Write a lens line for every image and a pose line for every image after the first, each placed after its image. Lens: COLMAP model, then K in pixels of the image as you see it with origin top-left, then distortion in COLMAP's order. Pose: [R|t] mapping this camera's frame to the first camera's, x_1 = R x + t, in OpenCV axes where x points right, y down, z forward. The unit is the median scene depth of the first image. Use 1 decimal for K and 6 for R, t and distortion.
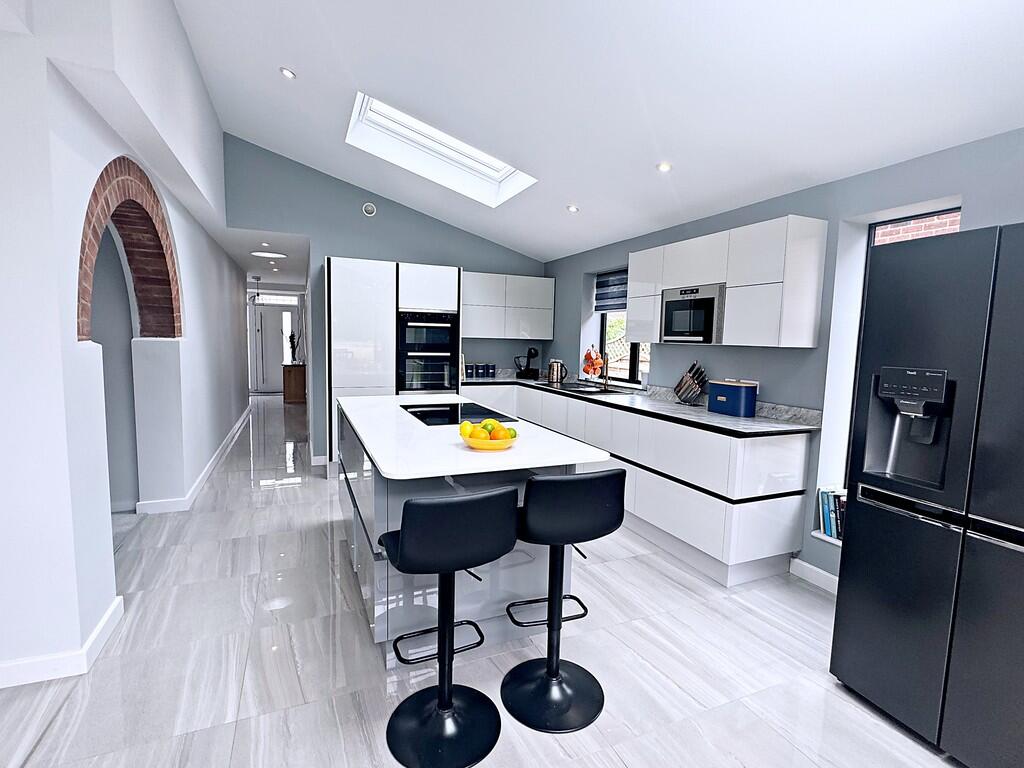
lens RADIAL K [[484.8, 0, 514.6], [0, 484.8, 384.3], [0, 0, 1]] dist [-0.004097, 0.000938]
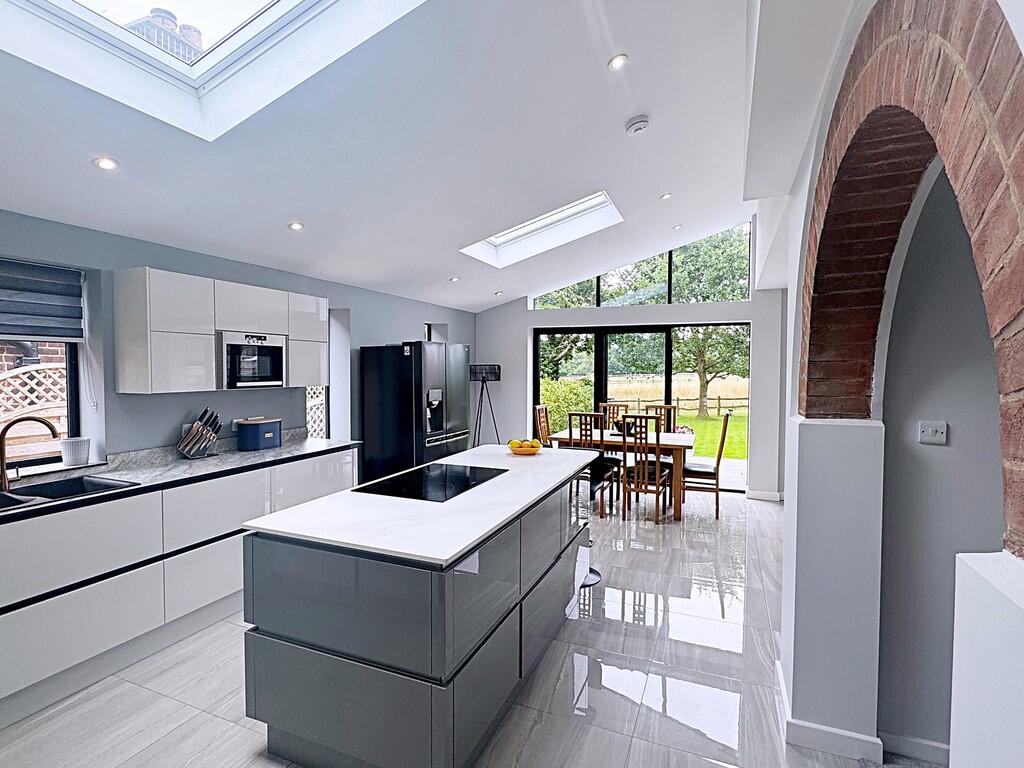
lens RADIAL K [[484.8, 0, 517.9], [0, 484.8, 384.5], [0, 0, 1]] dist [-0.004097, 0.000938]
pose [[-0.692688, -0.055074, 0.719132, -0.811950], [0.043663, 0.992049, 0.118033, -0.203477], [-0.719914, 0.113160, -0.684776, 1.408643]]
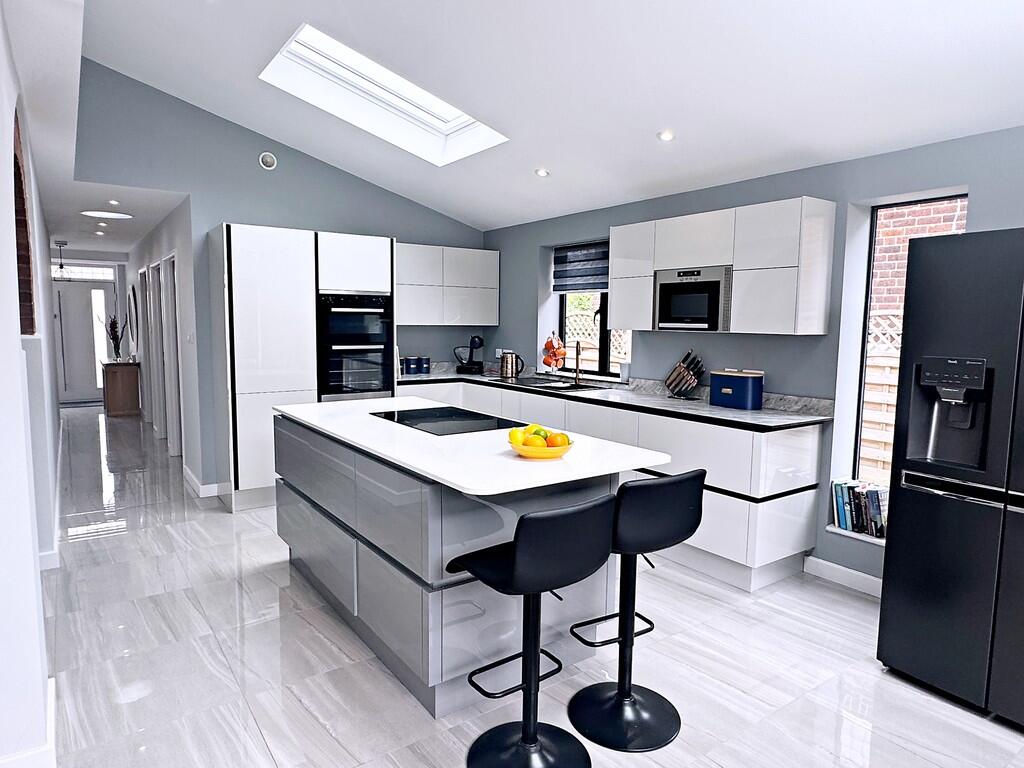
lens RADIAL K [[624.5, 0, 503.3], [0, 624.5, 382.7], [0, 0, 1]] dist [-0.002673, -0.000243]
pose [[0.980369, -0.033663, 0.194277, -0.227072], [0.031864, 0.999416, 0.012378, -0.014684], [-0.194580, -0.005945, 0.980869, -0.079548]]
